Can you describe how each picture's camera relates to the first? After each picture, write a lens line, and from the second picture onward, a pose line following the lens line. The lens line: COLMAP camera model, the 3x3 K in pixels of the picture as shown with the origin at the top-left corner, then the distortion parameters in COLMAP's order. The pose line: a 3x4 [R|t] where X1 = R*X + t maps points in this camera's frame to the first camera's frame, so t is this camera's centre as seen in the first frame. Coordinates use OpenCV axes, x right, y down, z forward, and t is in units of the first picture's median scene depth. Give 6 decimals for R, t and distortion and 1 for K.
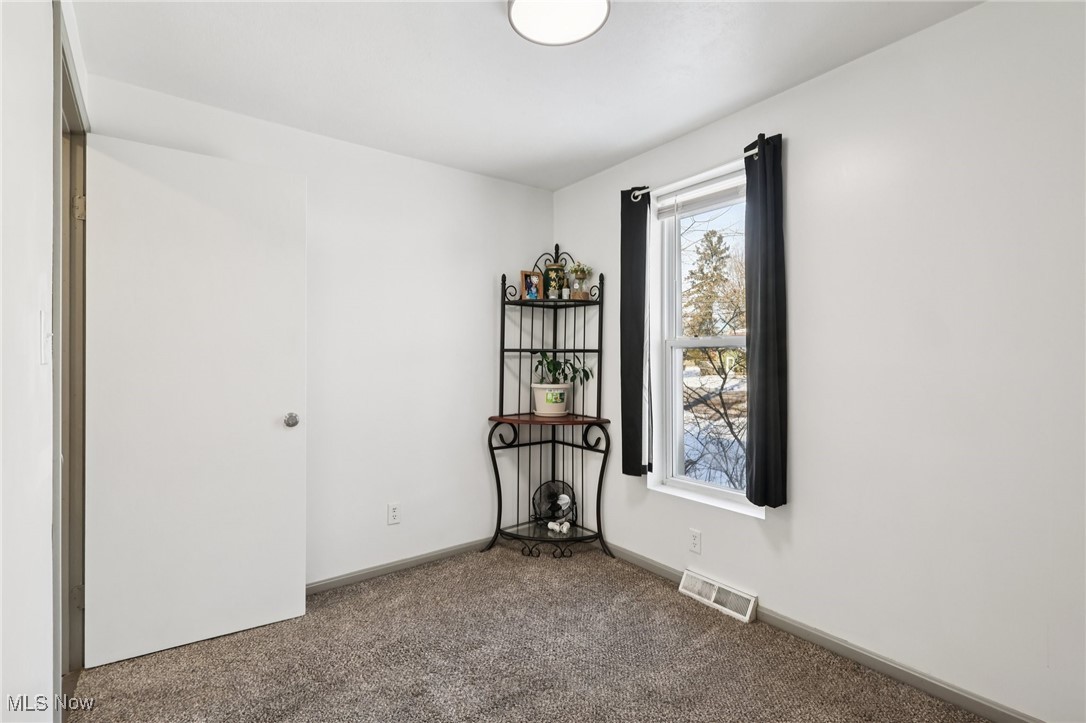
lens RADIAL K [[507.0, 0, 546.4], [0, 507.0, 357.3], [0, 0, 1]] dist [-0.000087, 0.000187]
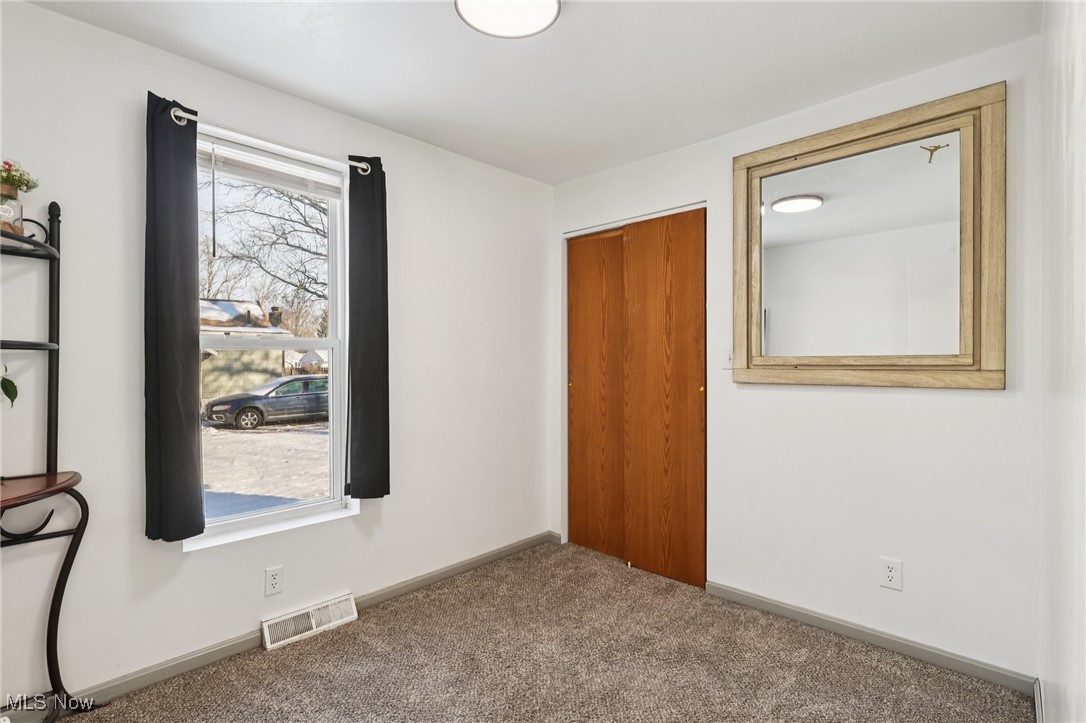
lens RADIAL K [[507.0, 0, 546.4], [0, 507.0, 357.3], [0, 0, 1]] dist [-0.000087, 0.000187]
pose [[-0.164641, 0.007338, 0.986326, -0.564007], [-0.006704, 0.999941, -0.008559, -0.001901], [-0.986331, -0.008022, -0.164583, 0.647543]]
